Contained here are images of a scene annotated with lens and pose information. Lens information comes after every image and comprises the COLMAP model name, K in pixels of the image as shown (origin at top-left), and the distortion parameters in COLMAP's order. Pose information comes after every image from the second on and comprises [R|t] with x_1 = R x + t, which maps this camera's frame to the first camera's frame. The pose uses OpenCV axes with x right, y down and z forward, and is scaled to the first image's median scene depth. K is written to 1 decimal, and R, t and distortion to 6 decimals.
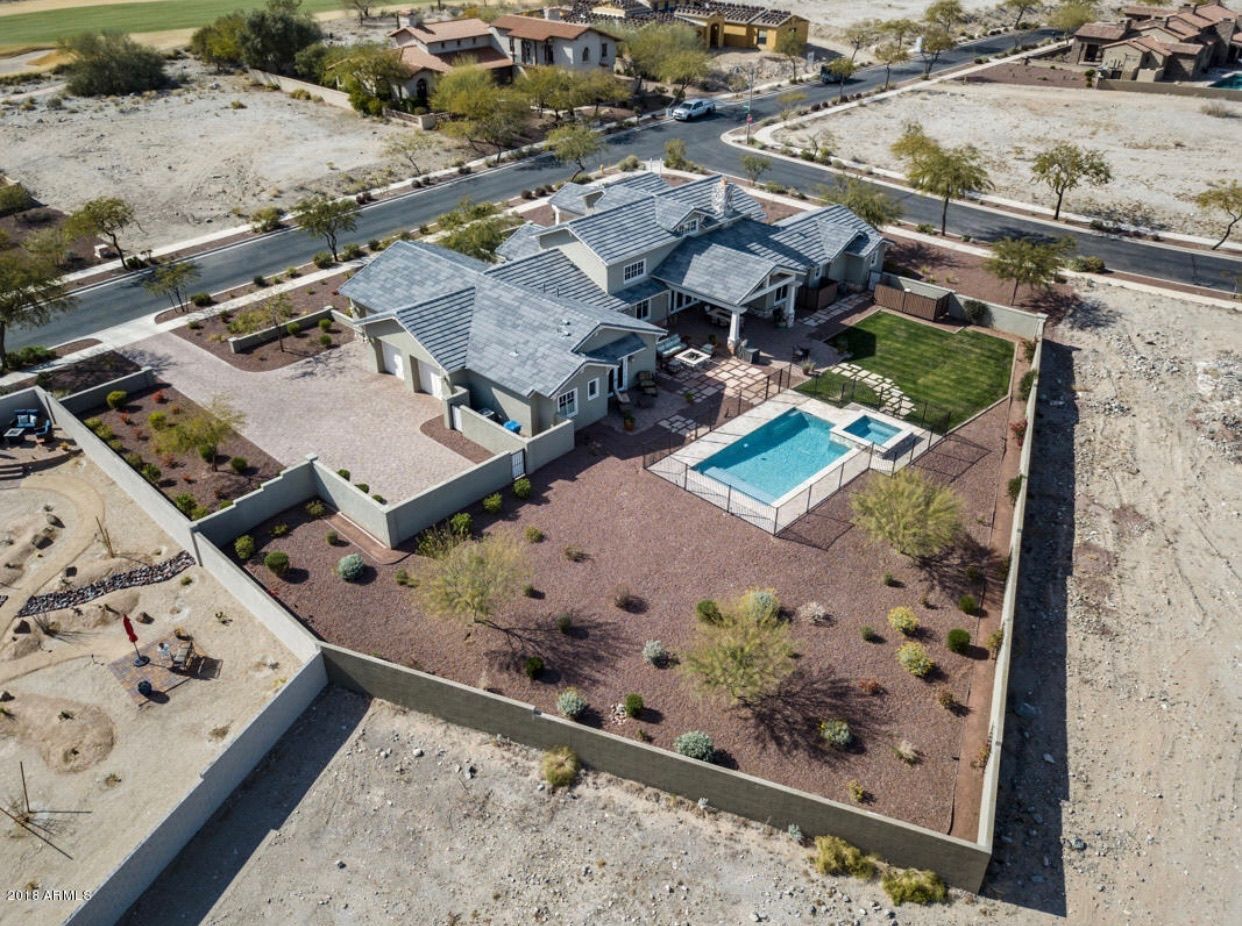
lens RADIAL K [[889.7, 0, 621.0], [0, 889.7, 463.0], [0, 0, 1]] dist [0.005270, -0.000423]
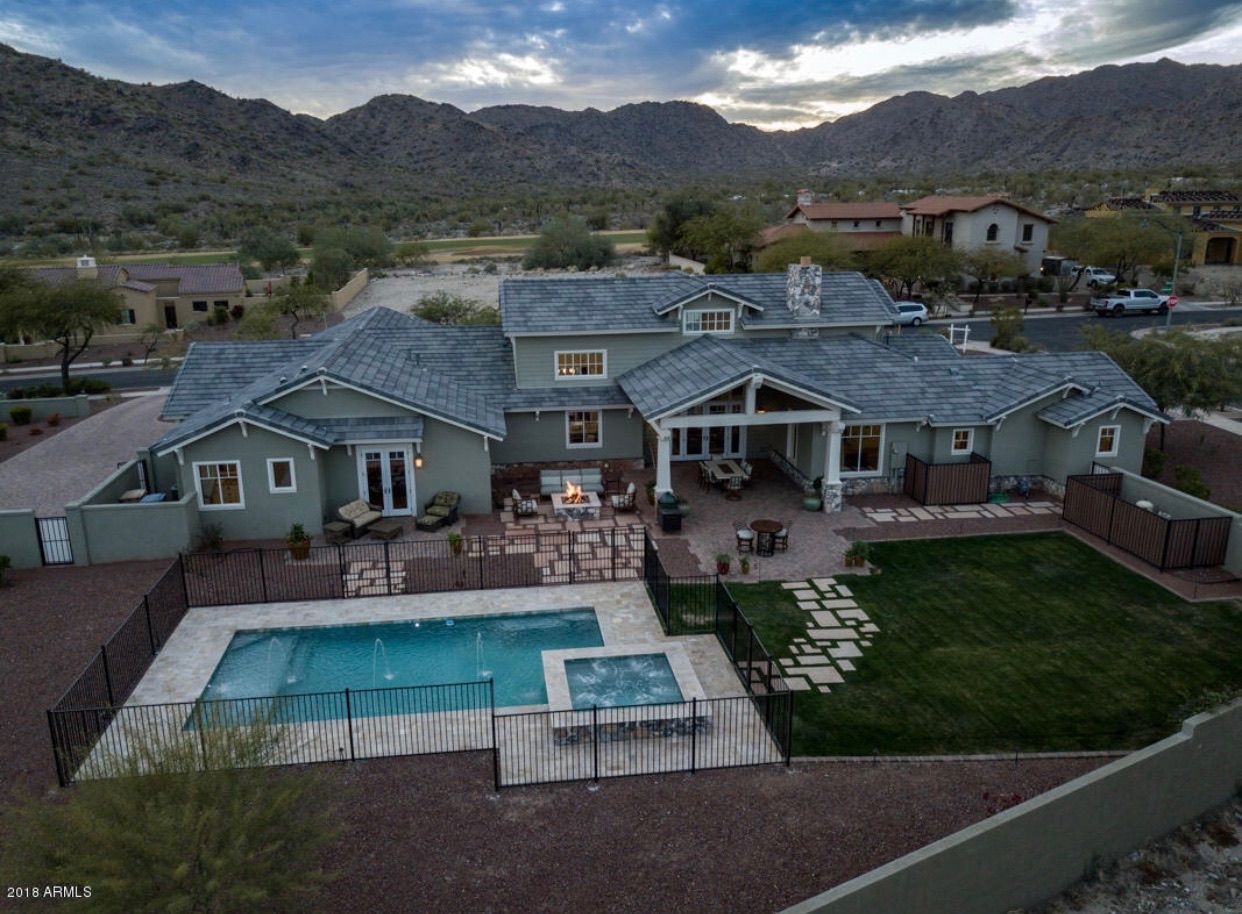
lens RADIAL K [[934.4, 0, 621.0], [0, 934.4, 457.0], [0, 0, 1]] dist [-0.008032, 0.005349]
pose [[0.784020, 0.155411, -0.600966, 0.482712], [-0.328509, 0.925341, -0.189277, -0.046644], [0.526683, 0.345819, 0.776540, 0.586271]]
